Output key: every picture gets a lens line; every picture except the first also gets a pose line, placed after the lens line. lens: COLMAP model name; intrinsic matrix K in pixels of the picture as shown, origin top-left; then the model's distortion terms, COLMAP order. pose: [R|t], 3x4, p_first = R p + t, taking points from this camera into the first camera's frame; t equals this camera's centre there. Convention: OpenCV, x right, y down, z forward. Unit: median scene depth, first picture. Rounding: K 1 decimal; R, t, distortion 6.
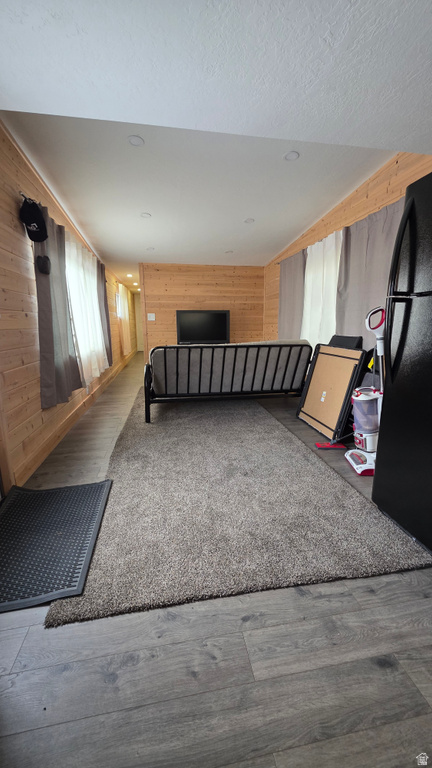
lens RADIAL K [[306.9, 0, 216.0], [0, 306.9, 384.0], [0, 0, 1]] dist [-0.000189, -0.000022]
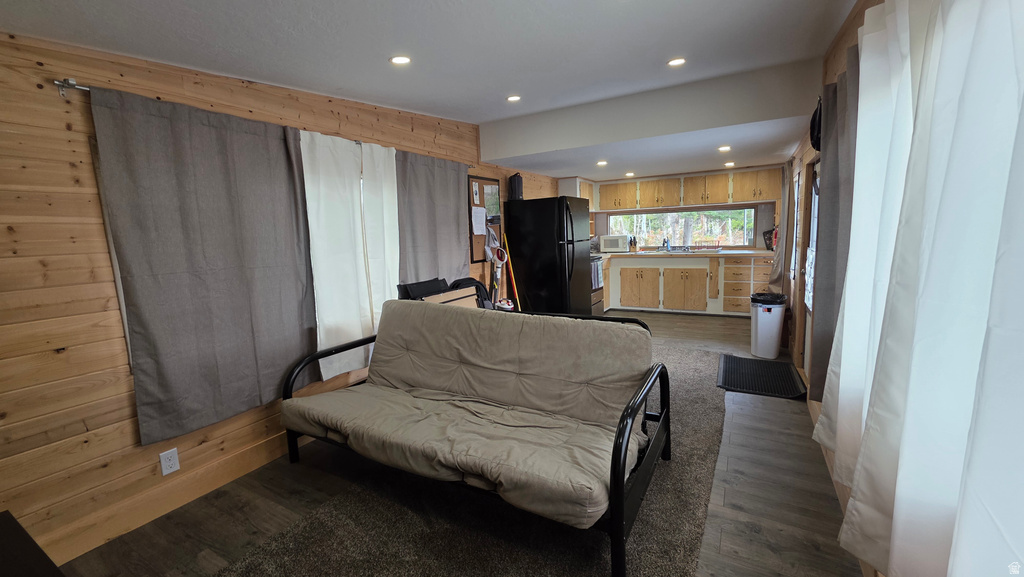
lens RADIAL K [[409.2, 0, 512.0], [0, 409.2, 288.5], [0, 0, 1]] dist [-0.000189, -0.000022]
pose [[-0.770990, -0.052273, 0.634698, -0.474591], [0.169850, 0.943648, 0.284040, -0.414948], [-0.613779, 0.326796, -0.718665, 1.661797]]
